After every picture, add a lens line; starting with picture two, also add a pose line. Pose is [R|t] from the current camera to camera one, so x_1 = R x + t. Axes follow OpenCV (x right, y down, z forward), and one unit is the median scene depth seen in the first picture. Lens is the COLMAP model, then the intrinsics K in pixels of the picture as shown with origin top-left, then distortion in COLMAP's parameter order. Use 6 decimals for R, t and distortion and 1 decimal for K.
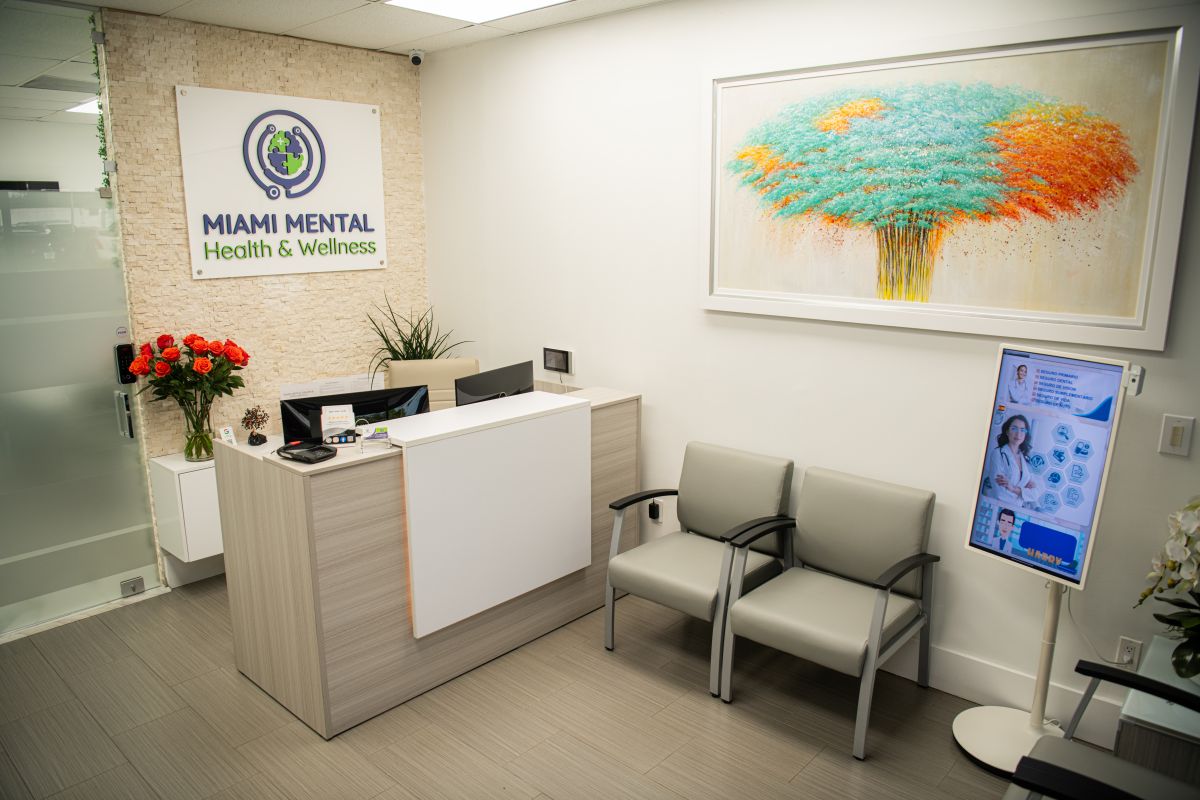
lens RADIAL K [[833.7, 0, 605.0], [0, 833.7, 410.0], [0, 0, 1]] dist [-0.069078, 0.016179]
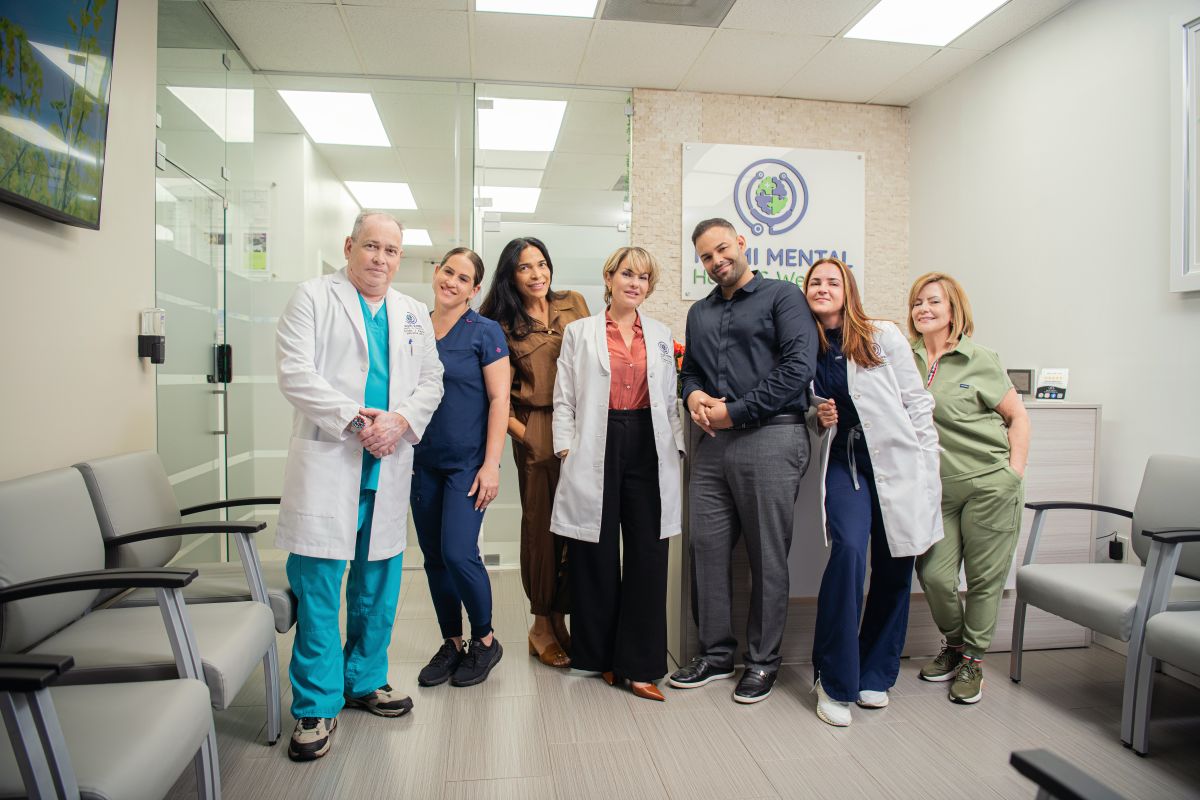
lens RADIAL K [[833.7, 0, 601.5], [0, 833.7, 408.9], [0, 0, 1]] dist [-0.069078, 0.016179]
pose [[0.763797, 0.030601, -0.644731, 0.187181], [-0.149032, 0.980246, -0.130028, 0.168111], [0.628016, 0.195401, 0.753269, 0.053227]]
